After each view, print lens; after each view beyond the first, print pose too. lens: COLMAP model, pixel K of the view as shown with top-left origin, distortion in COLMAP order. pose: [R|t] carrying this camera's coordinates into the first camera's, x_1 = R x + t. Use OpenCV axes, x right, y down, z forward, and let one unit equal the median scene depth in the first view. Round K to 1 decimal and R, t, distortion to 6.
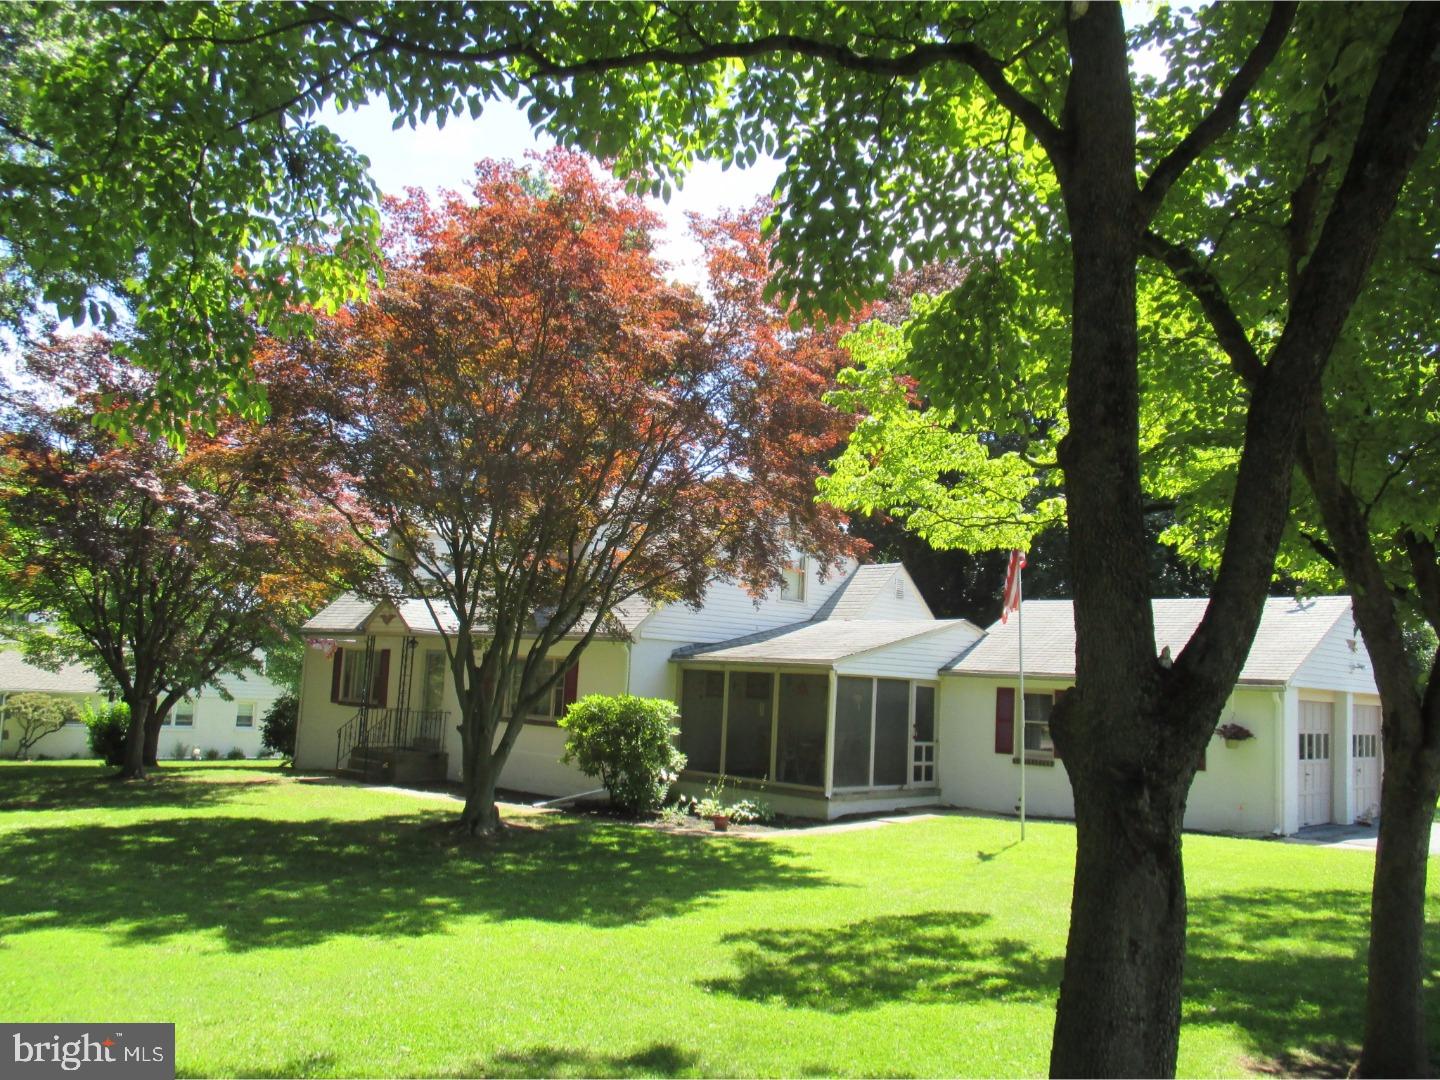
lens RADIAL K [[1214.9, 0, 725.8], [0, 1214.9, 552.3], [0, 0, 1]] dist [-0.011435, -0.010470]
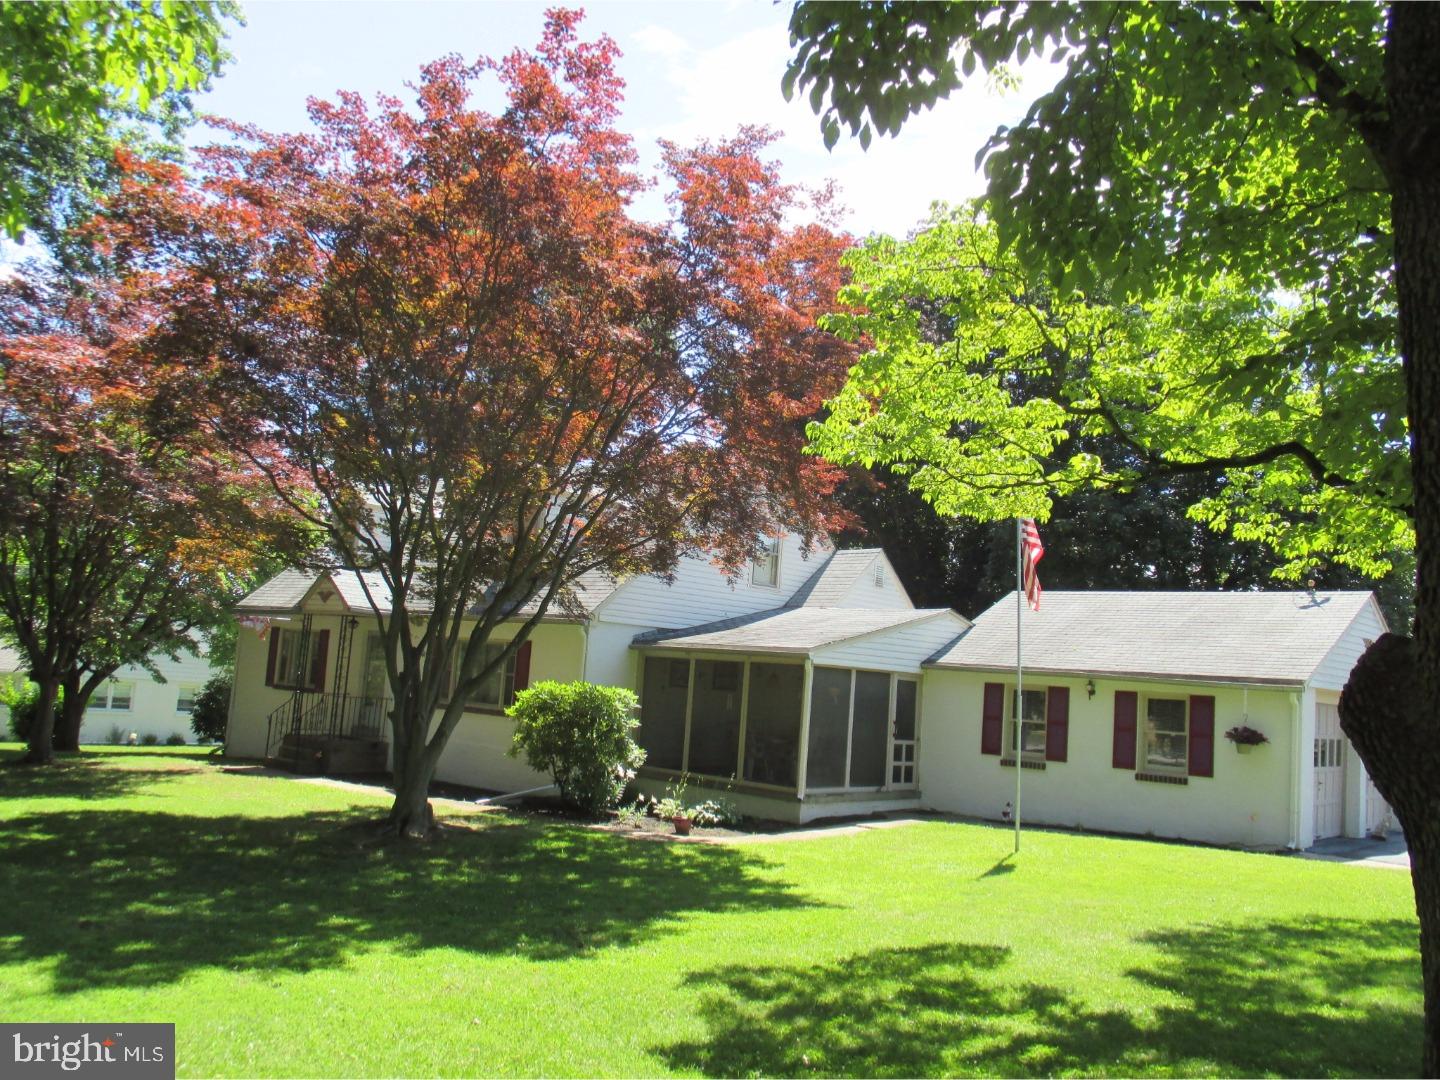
lens RADIAL K [[1214.9, 0, 715.0], [0, 1214.9, 527.5], [0, 0, 1]] dist [-0.011435, -0.010470]
pose [[0.999572, 0.021638, 0.019707, -0.003754], [-0.021314, 0.999637, -0.016485, 0.019627], [-0.020057, 0.016058, 0.999670, 0.119775]]
